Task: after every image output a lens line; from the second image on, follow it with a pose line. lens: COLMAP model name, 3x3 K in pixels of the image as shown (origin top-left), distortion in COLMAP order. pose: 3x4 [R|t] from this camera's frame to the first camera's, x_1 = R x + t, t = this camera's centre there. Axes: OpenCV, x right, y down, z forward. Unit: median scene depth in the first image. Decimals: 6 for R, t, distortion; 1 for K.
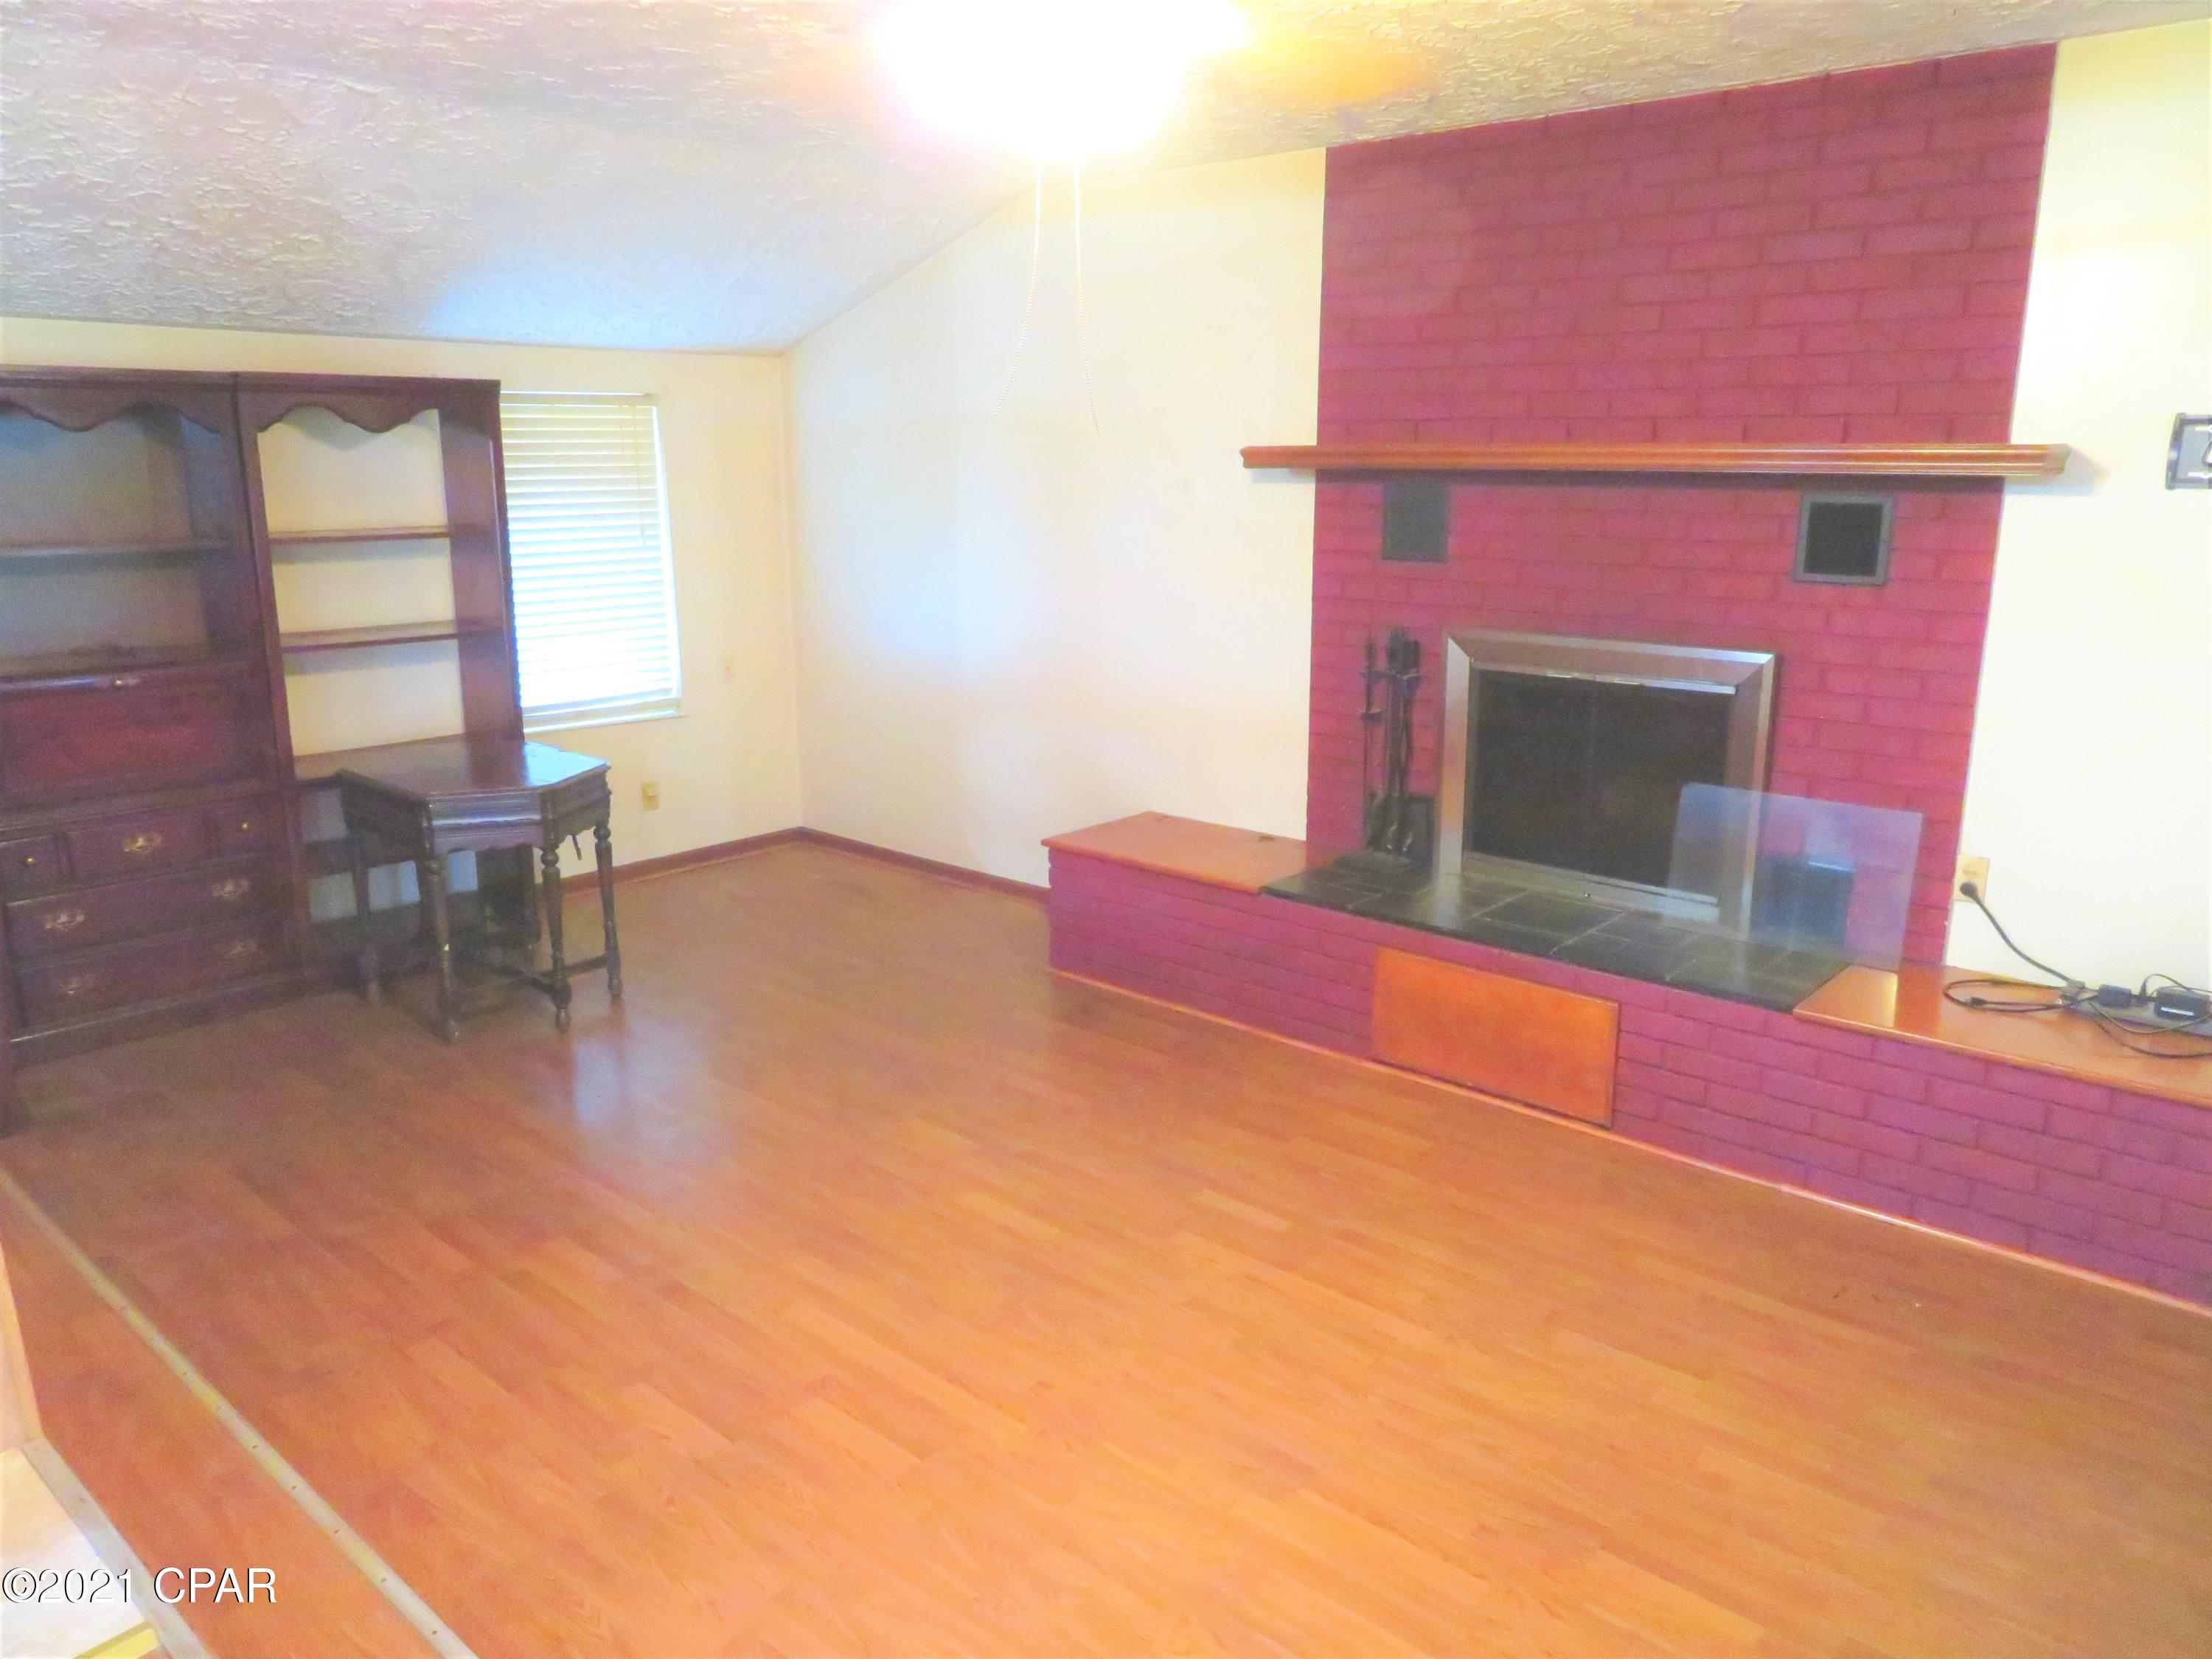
lens RADIAL K [[1592.9, 0, 1098.1], [0, 1592.9, 829.5], [0, 0, 1]] dist [-0.002067, 0.001890]
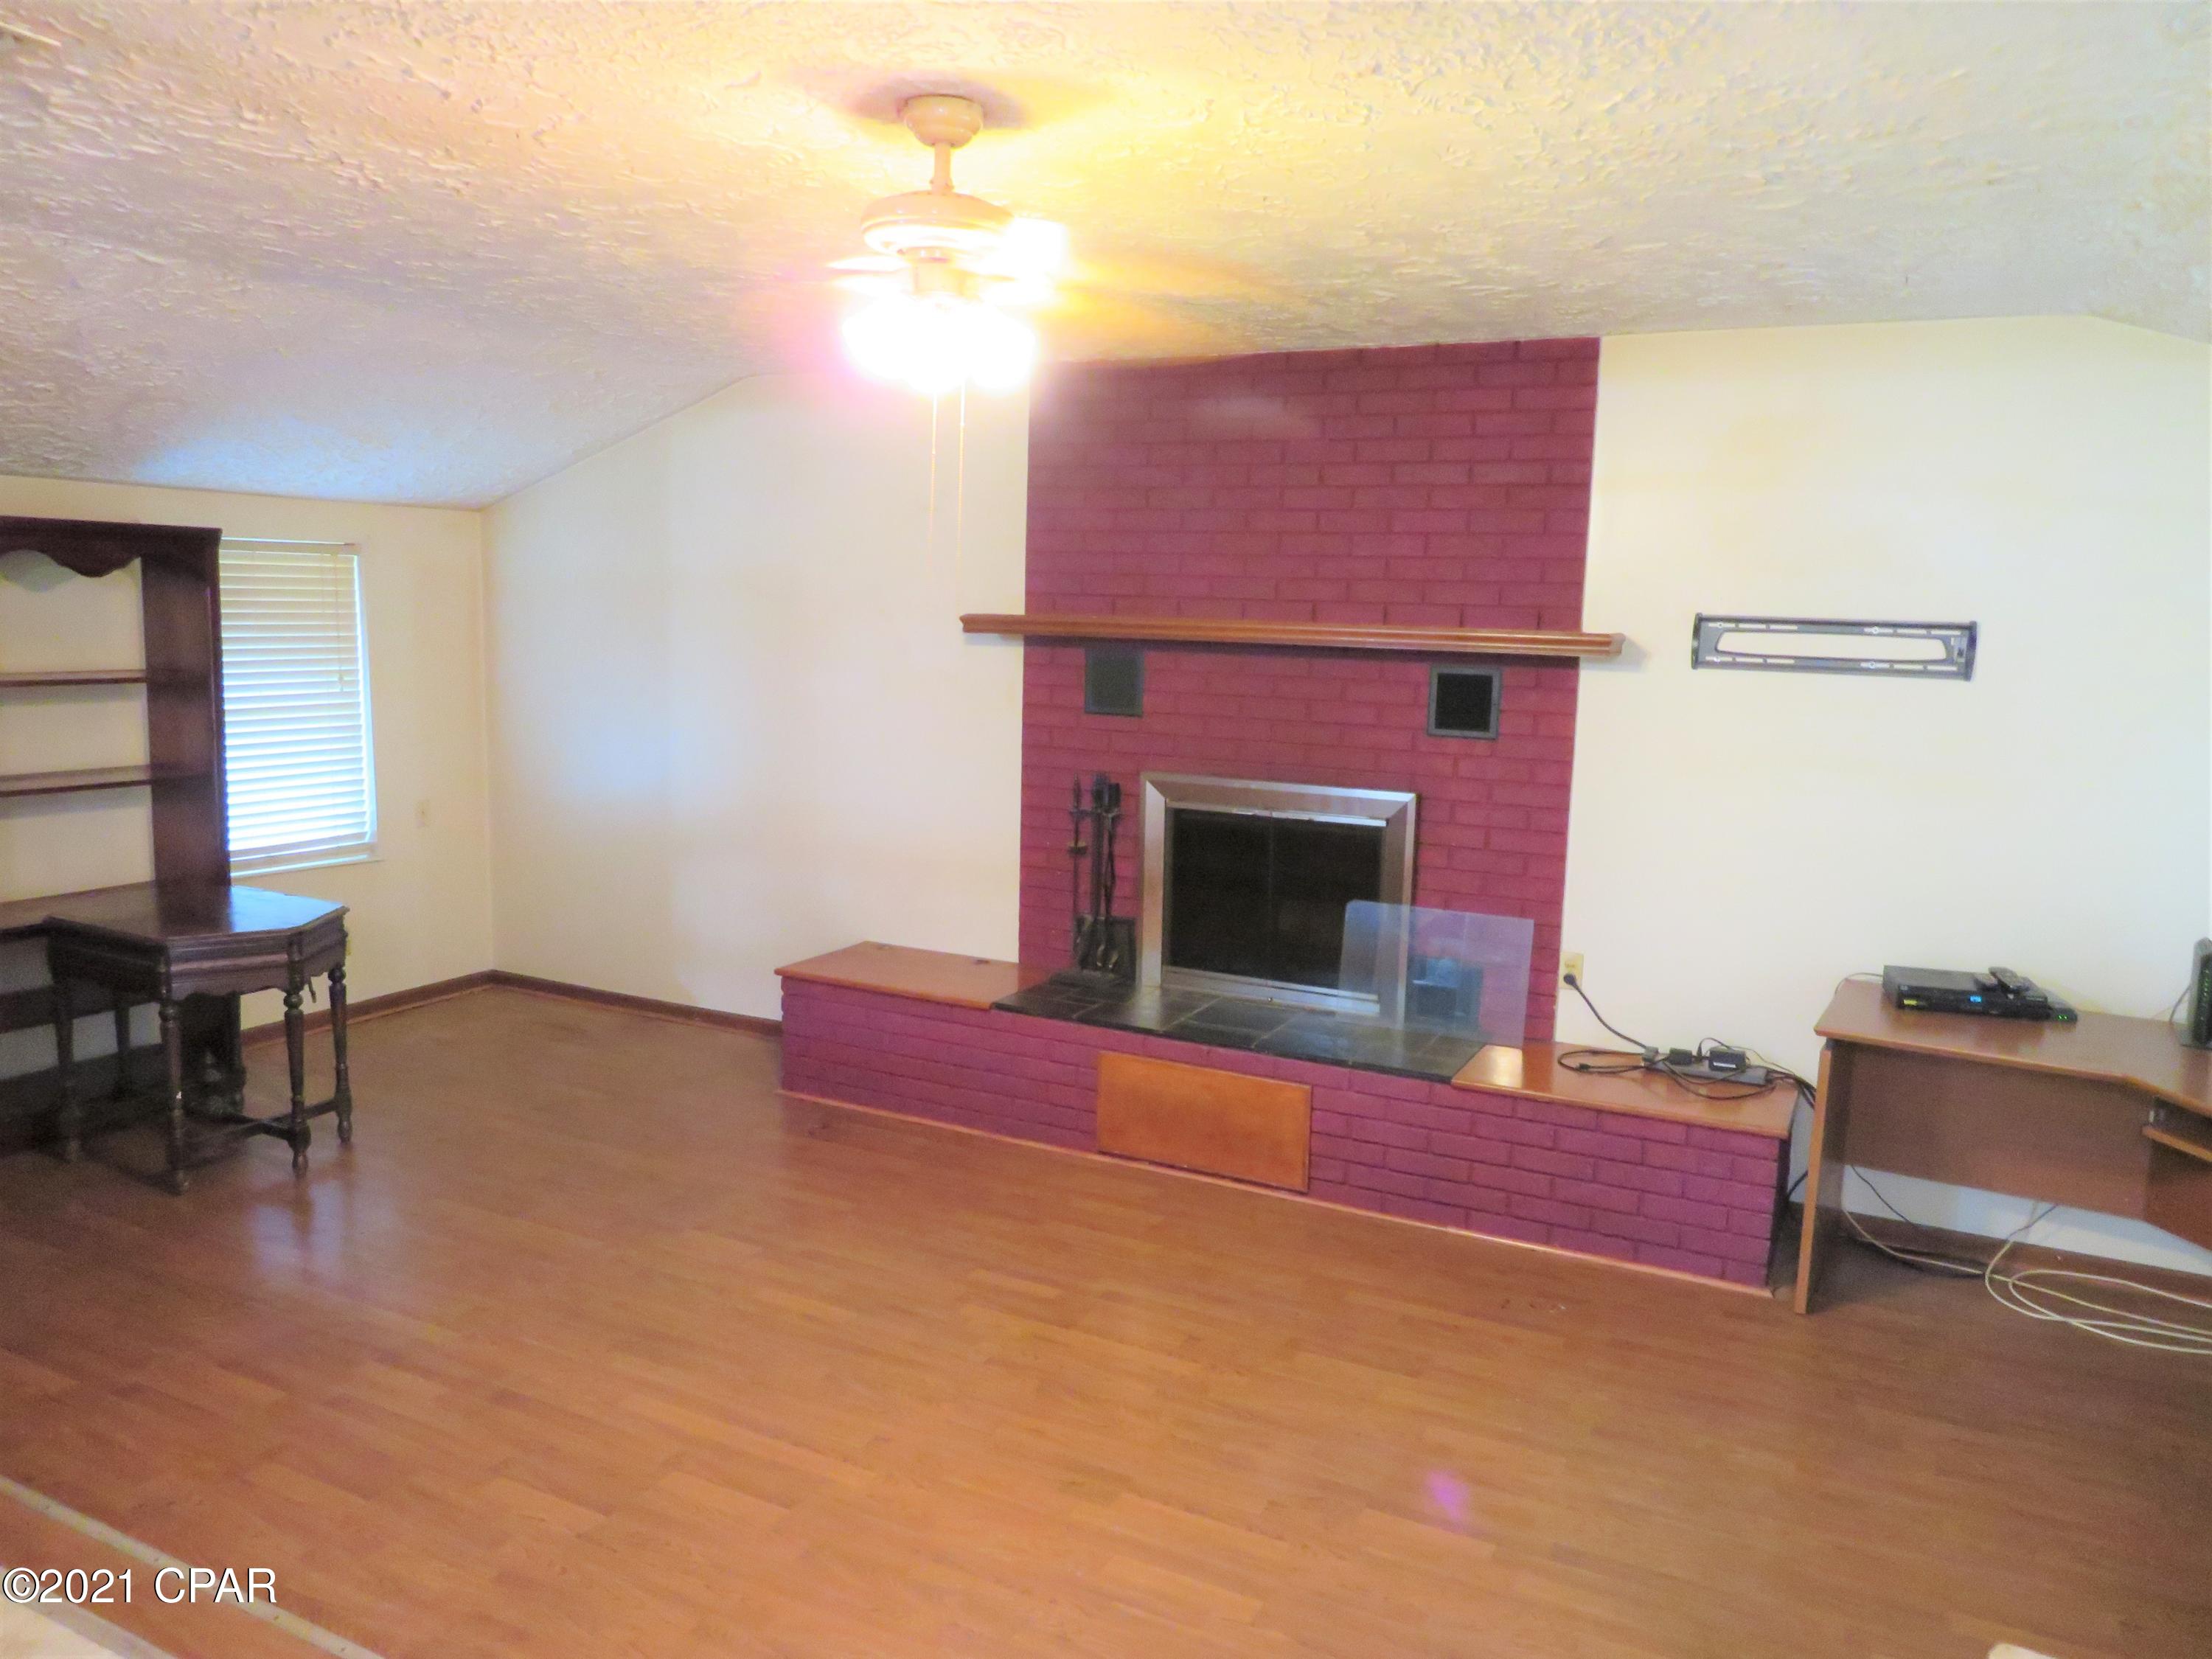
lens RADIAL K [[1592.9, 0, 1101.0], [0, 1592.9, 831.3], [0, 0, 1]] dist [-0.002067, 0.001890]
pose [[0.967098, -0.009314, 0.254235, -0.118838], [0.031918, 0.995876, -0.084928, 0.015022], [-0.252395, 0.090248, 0.963406, -0.117531]]
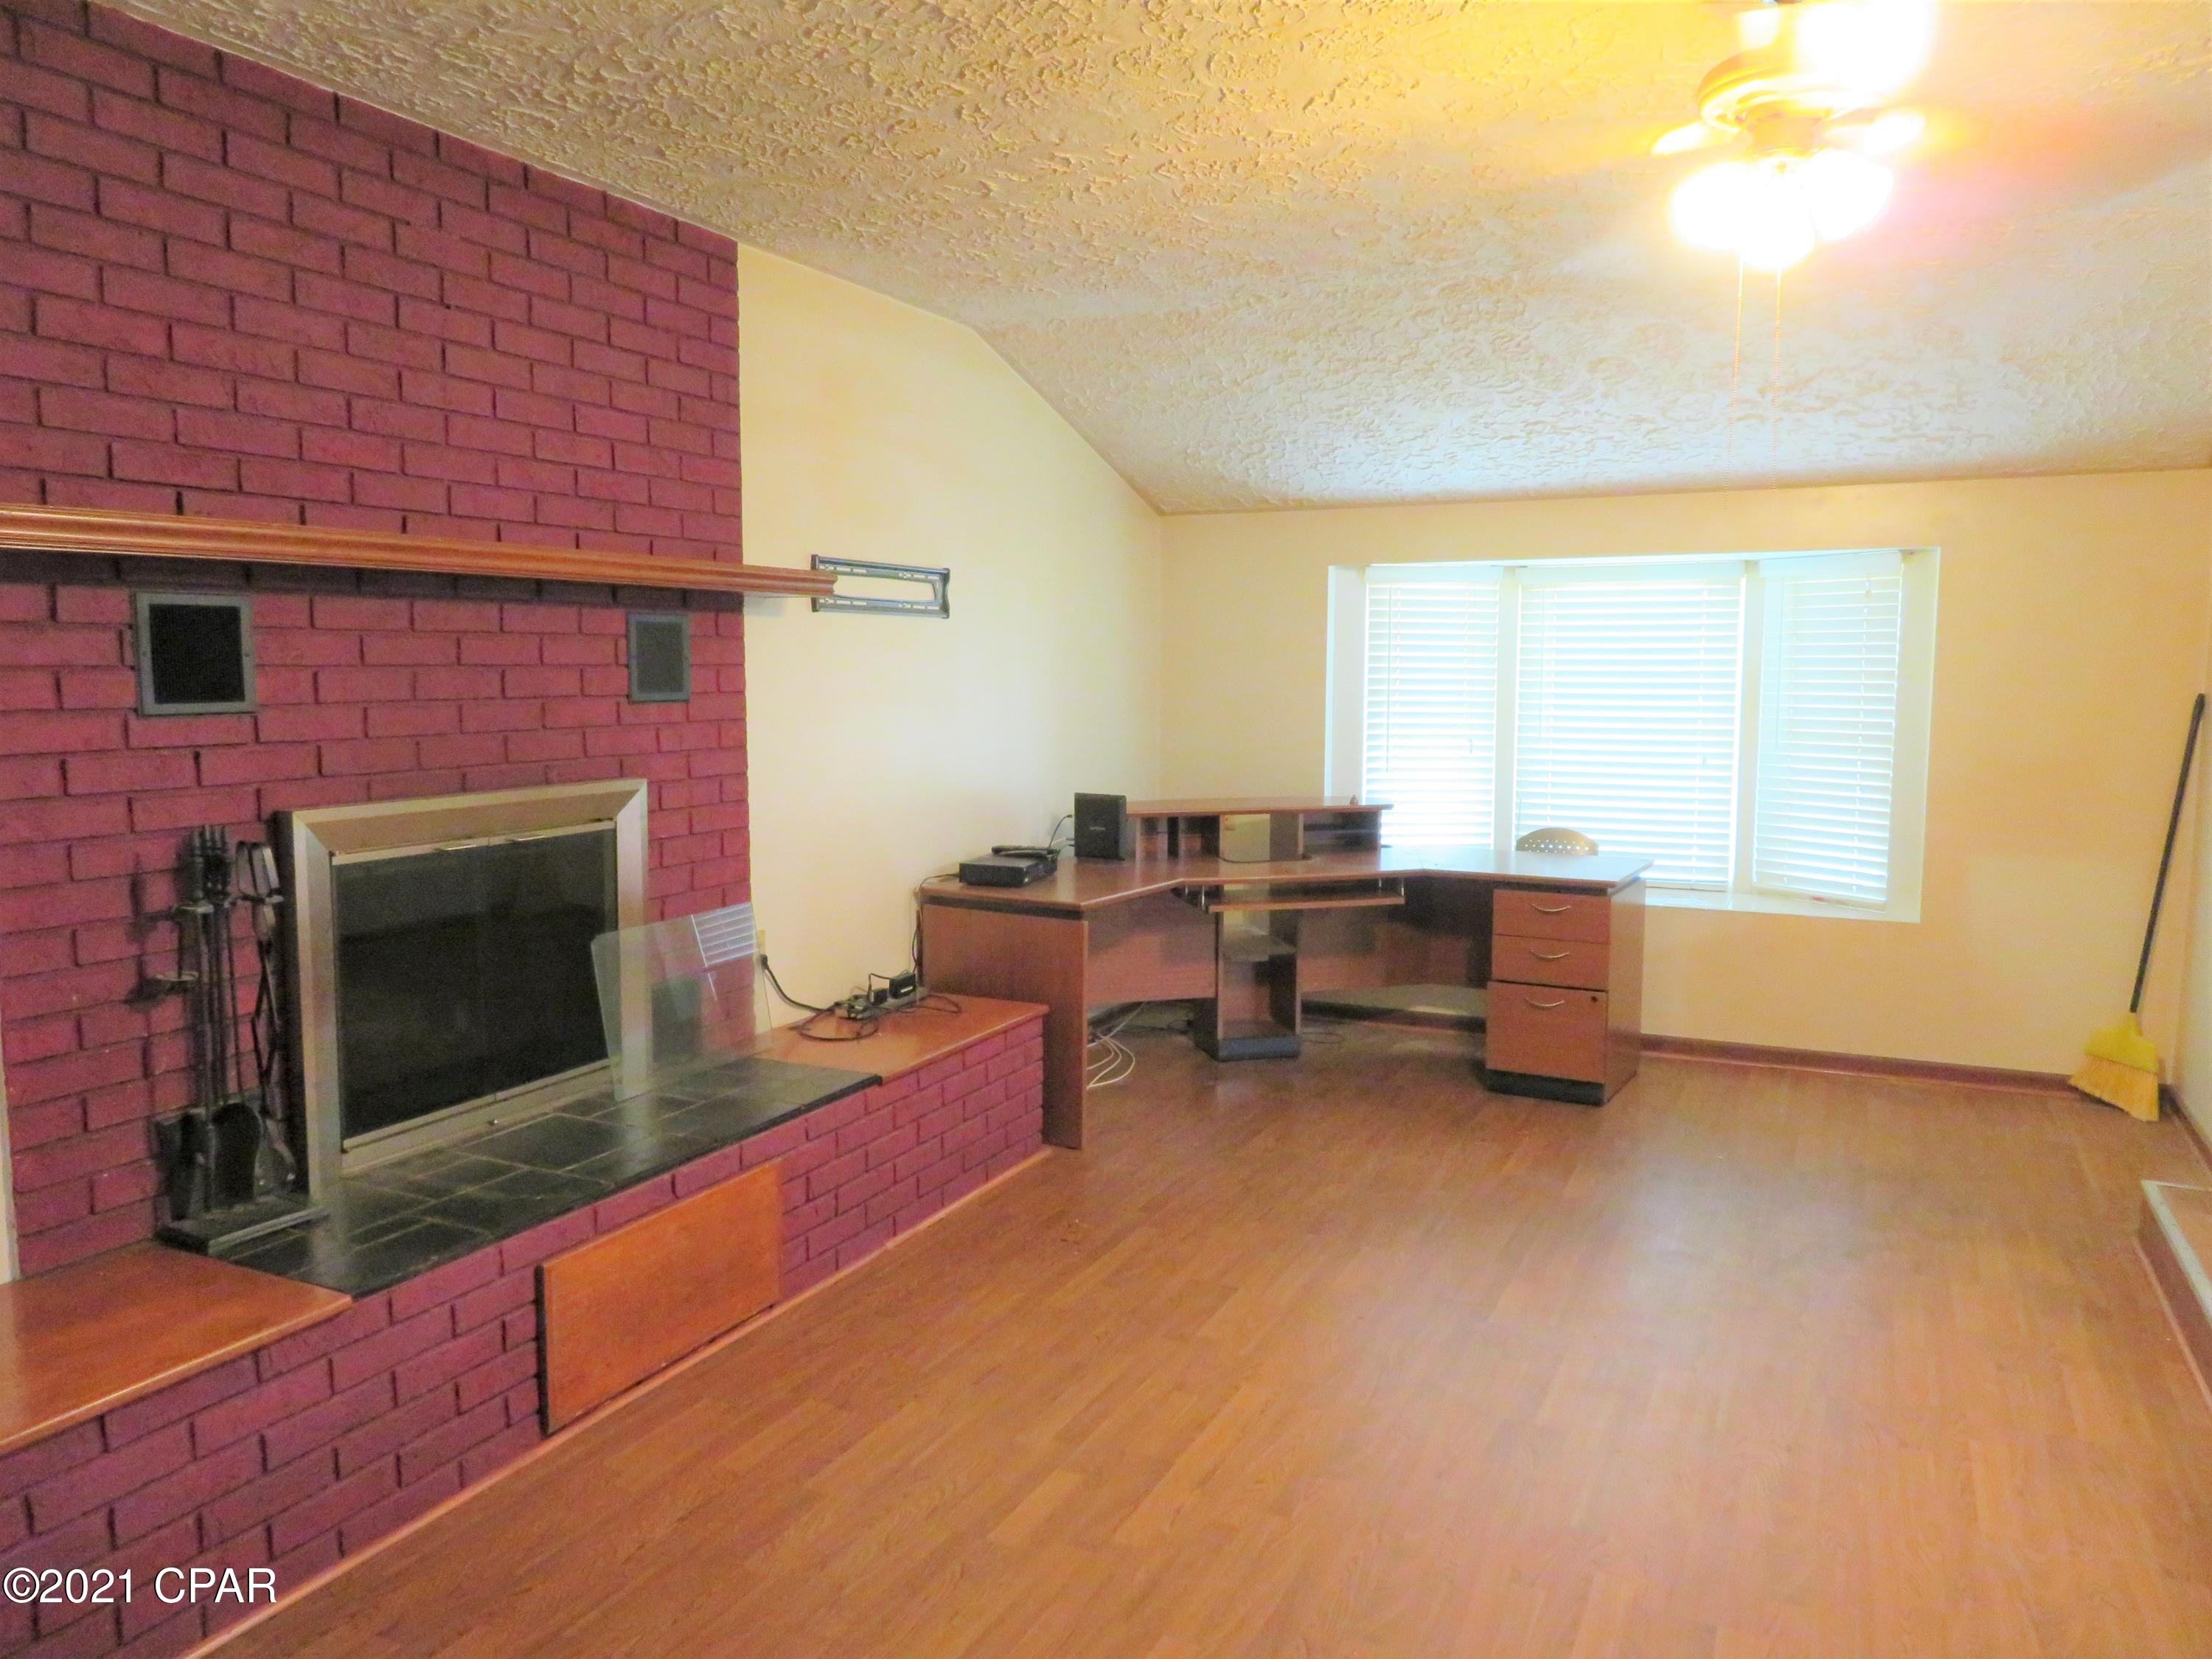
lens RADIAL K [[1592.9, 0, 1119.2], [0, 1592.9, 829.4], [0, 0, 1]] dist [-0.002067, 0.001890]
pose [[-0.292859, -0.099076, 0.951009, -0.541443], [0.223028, 0.960103, 0.168704, -0.169596], [-0.929781, 0.261508, -0.259078, 0.945021]]
